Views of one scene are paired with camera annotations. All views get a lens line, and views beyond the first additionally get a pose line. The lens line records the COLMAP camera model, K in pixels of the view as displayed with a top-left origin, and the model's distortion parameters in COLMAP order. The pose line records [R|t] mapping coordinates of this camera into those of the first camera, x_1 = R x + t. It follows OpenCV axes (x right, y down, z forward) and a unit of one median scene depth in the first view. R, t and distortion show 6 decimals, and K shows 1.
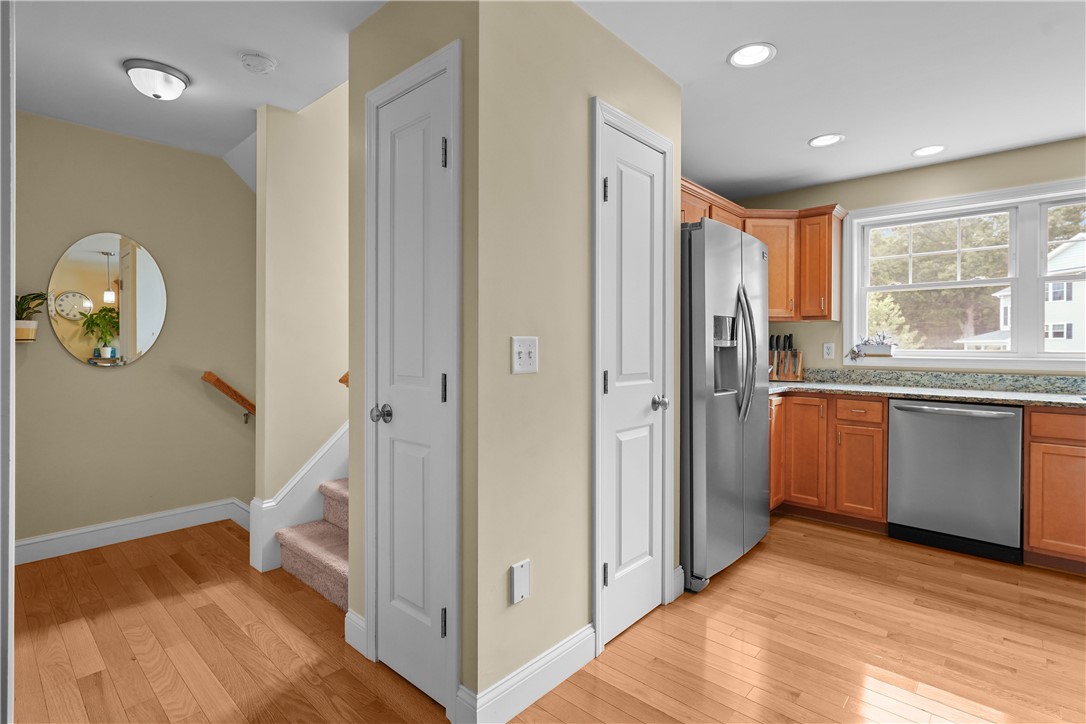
lens RADIAL K [[523.7, 0, 547.0], [0, 523.7, 348.6], [0, 0, 1]] dist [-0.008331, 0.006360]
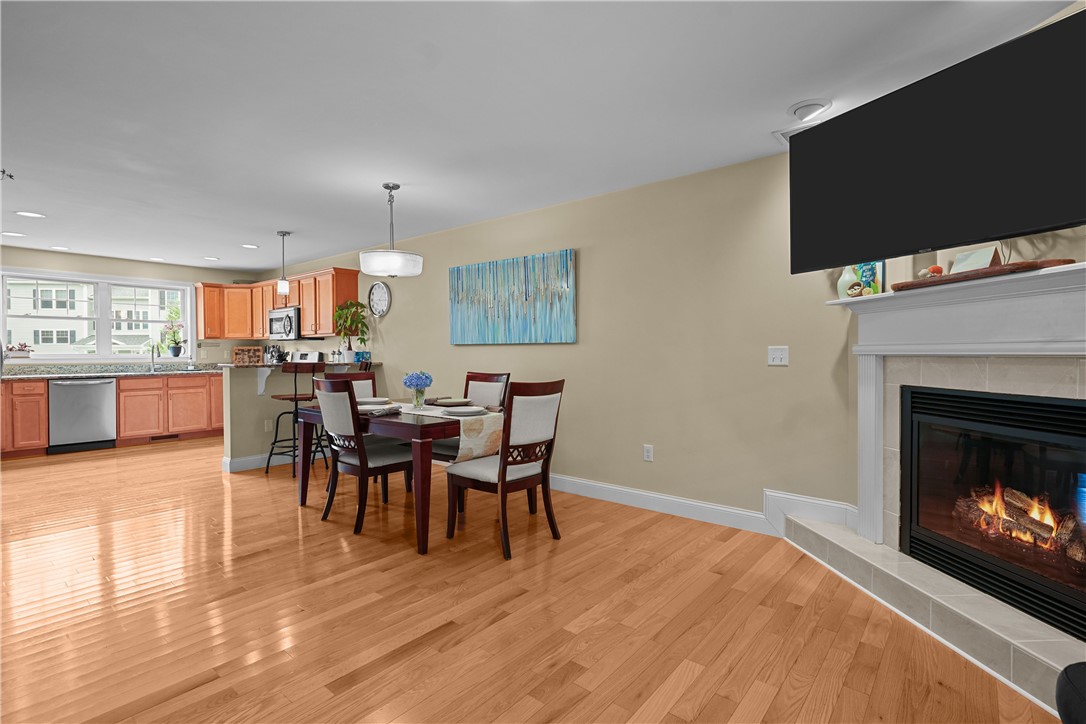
lens RADIAL K [[523.7, 0, 546.3], [0, 523.7, 361.6], [0, 0, 1]] dist [-0.008331, 0.006360]
pose [[-0.040056, -0.023390, 0.998924, -1.277968], [0.007824, 0.999688, 0.023721, 0.000481], [-0.999167, 0.008766, -0.039860, -0.703514]]
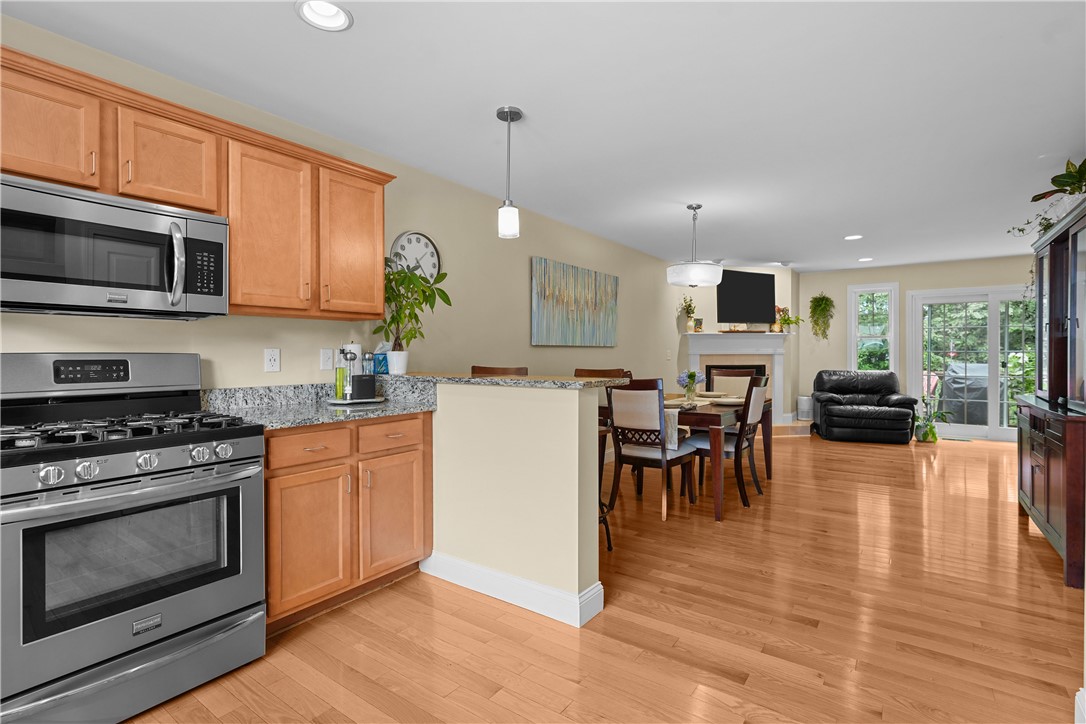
lens RADIAL K [[523.7, 0, 541.8], [0, 523.7, 360.1], [0, 0, 1]] dist [-0.008331, 0.006360]
pose [[-0.994633, 0.000095, -0.103469, 0.511910], [-0.001833, 0.999826, 0.018541, -0.002175], [0.103453, 0.018631, -0.994460, 0.937300]]
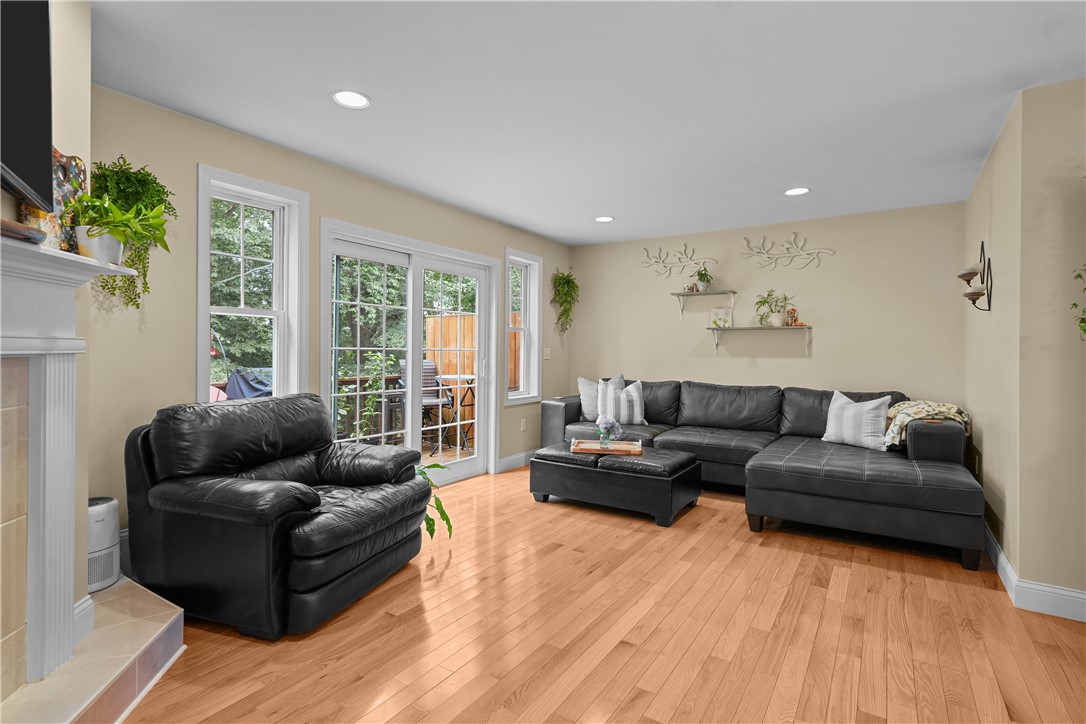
lens RADIAL K [[523.7, 0, 554.2], [0, 523.7, 356.1], [0, 0, 1]] dist [-0.008331, 0.006360]
pose [[0.154288, 0.006514, -0.988004, -0.207732], [-0.014560, 0.999885, 0.004319, 0.004368], [0.987919, 0.013719, 0.154365, -0.882498]]
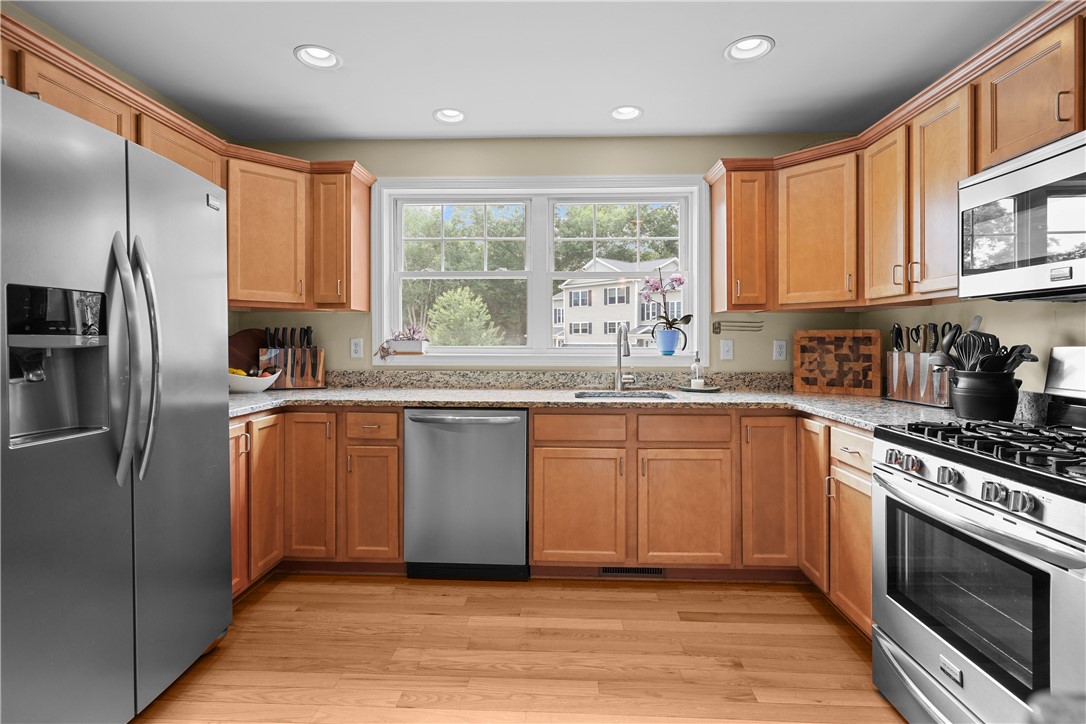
lens RADIAL K [[523.7, 0, 545.2], [0, 523.7, 341.3], [0, 0, 1]] dist [-0.008331, 0.006360]
pose [[0.767606, -0.004342, 0.640907, 0.305230], [0.005463, 0.999985, 0.000232, -0.005832], [-0.640899, 0.003323, 0.767618, 0.243360]]
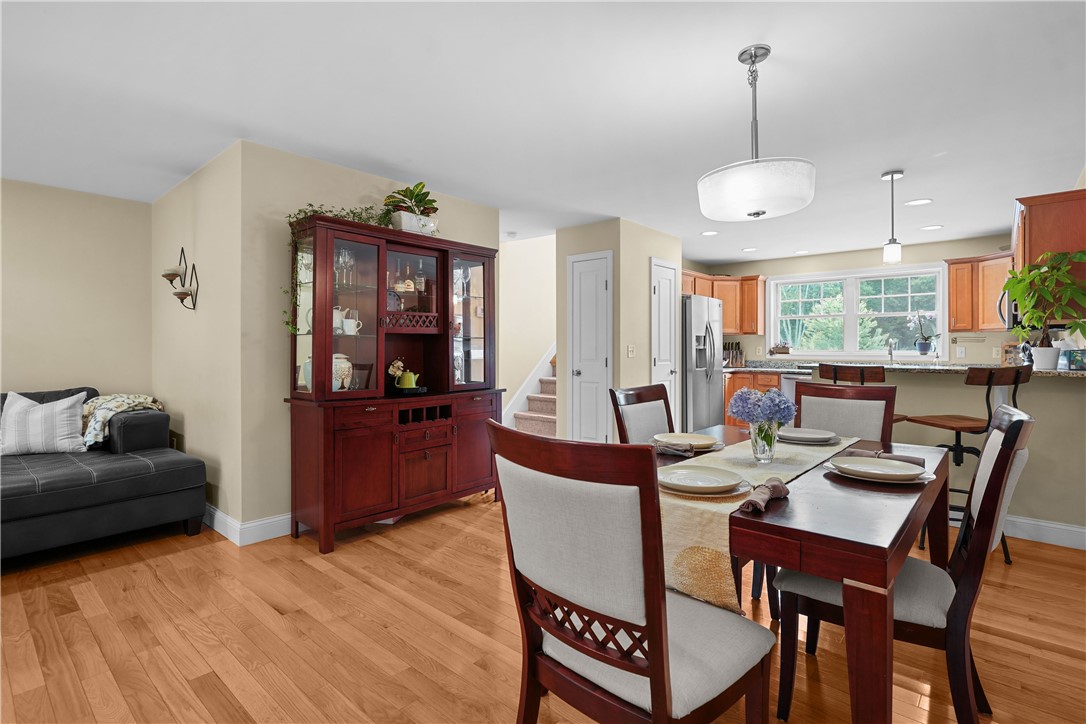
lens RADIAL K [[523.7, 0, 535.0], [0, 523.7, 352.8], [0, 0, 1]] dist [-0.008331, 0.006360]
pose [[0.999992, -0.002975, -0.002804, -0.317052], [0.002983, 0.999992, 0.002842, 0.004559], [0.002796, -0.002851, 0.999992, -1.080750]]
